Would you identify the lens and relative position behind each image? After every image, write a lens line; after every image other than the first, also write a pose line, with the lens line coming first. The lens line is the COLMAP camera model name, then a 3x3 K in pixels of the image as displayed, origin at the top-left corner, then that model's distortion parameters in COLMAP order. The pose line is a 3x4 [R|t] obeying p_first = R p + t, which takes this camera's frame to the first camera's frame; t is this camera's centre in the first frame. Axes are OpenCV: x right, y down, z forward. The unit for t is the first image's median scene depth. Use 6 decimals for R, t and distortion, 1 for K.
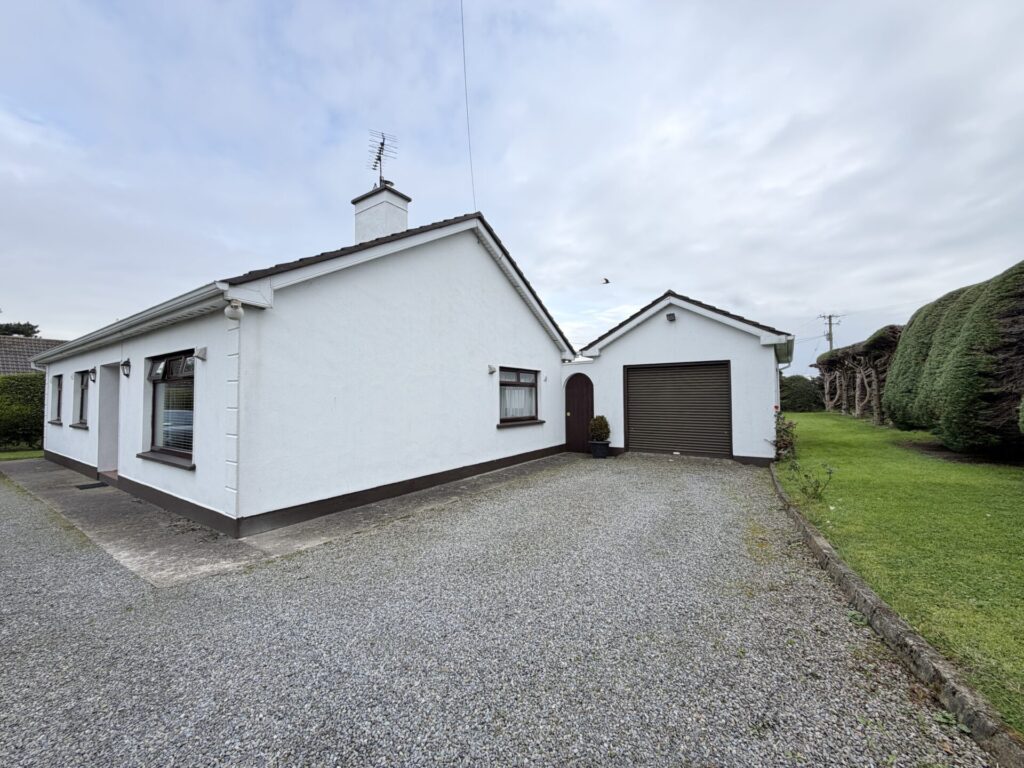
lens RADIAL K [[408.2, 0, 512.0], [0, 408.2, 384.0], [0, 0, 1]] dist [0.000983, 0.000009]
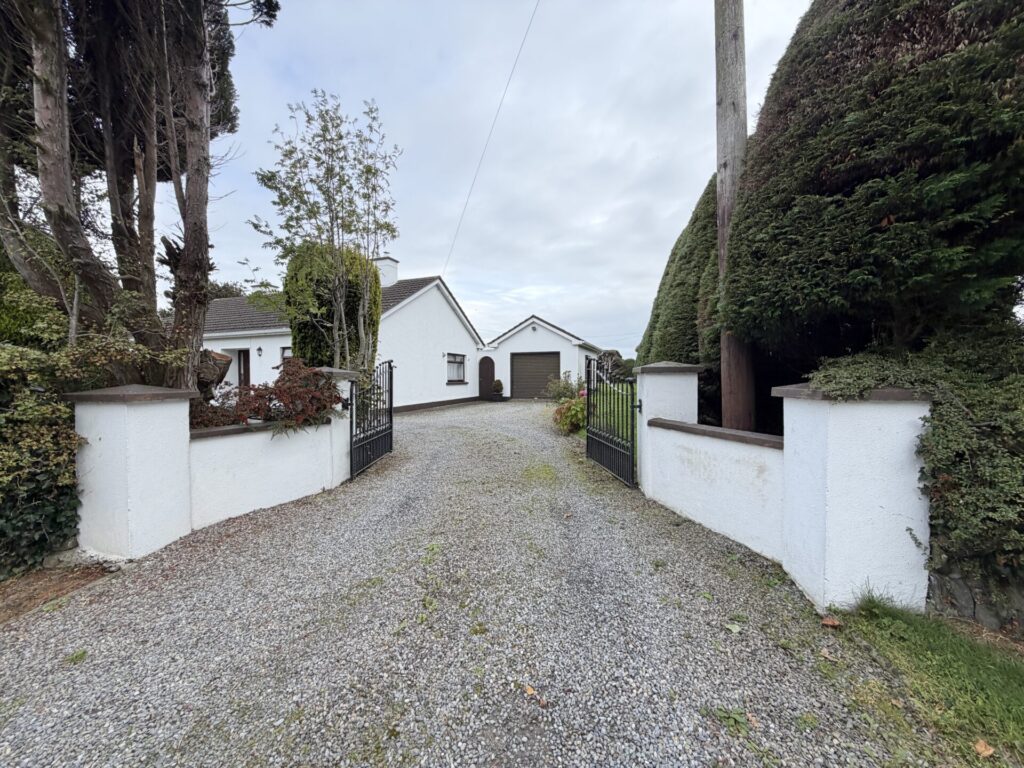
lens RADIAL K [[408.2, 0, 512.0], [0, 408.2, 384.0], [0, 0, 1]] dist [0.000983, 0.000009]
pose [[0.969237, -0.003775, 0.246102, -0.197762], [-0.008768, 0.998718, 0.049852, 0.005195], [-0.245975, -0.050477, 0.967961, -0.898771]]
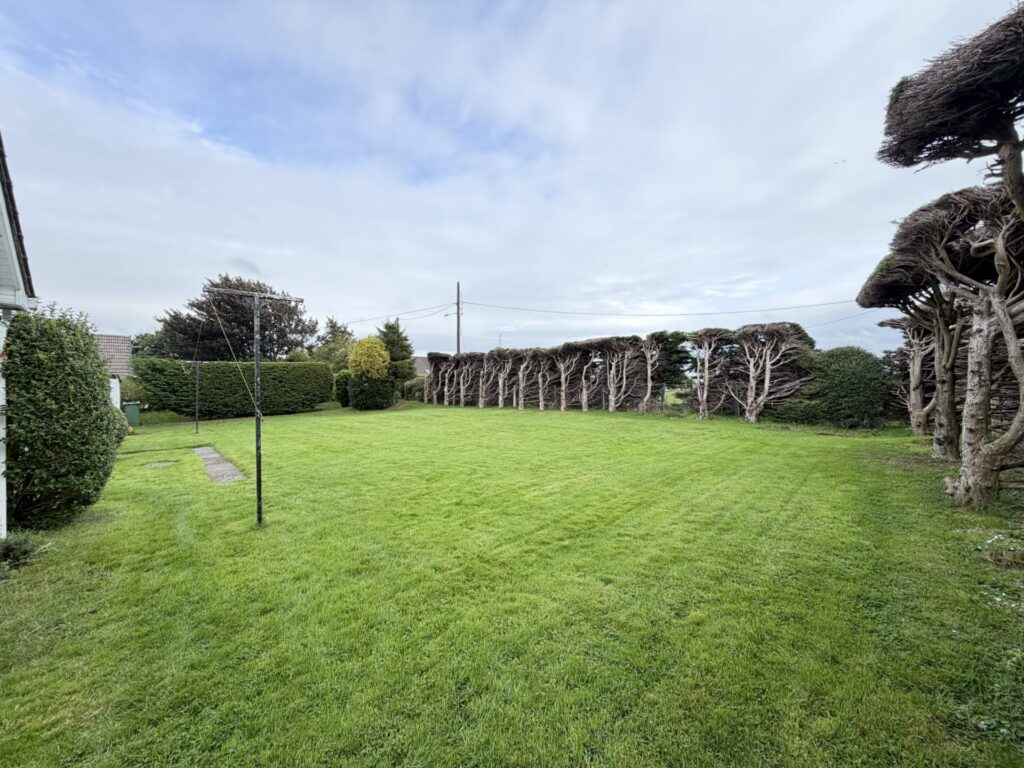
lens RADIAL K [[408.2, 0, 512.0], [0, 408.2, 384.0], [0, 0, 1]] dist [0.000983, 0.000009]
pose [[0.980472, 0.005375, -0.196585, 0.368979], [0.001888, 0.999323, 0.036738, 0.002829], [0.196649, -0.036392, 0.979798, 0.418045]]
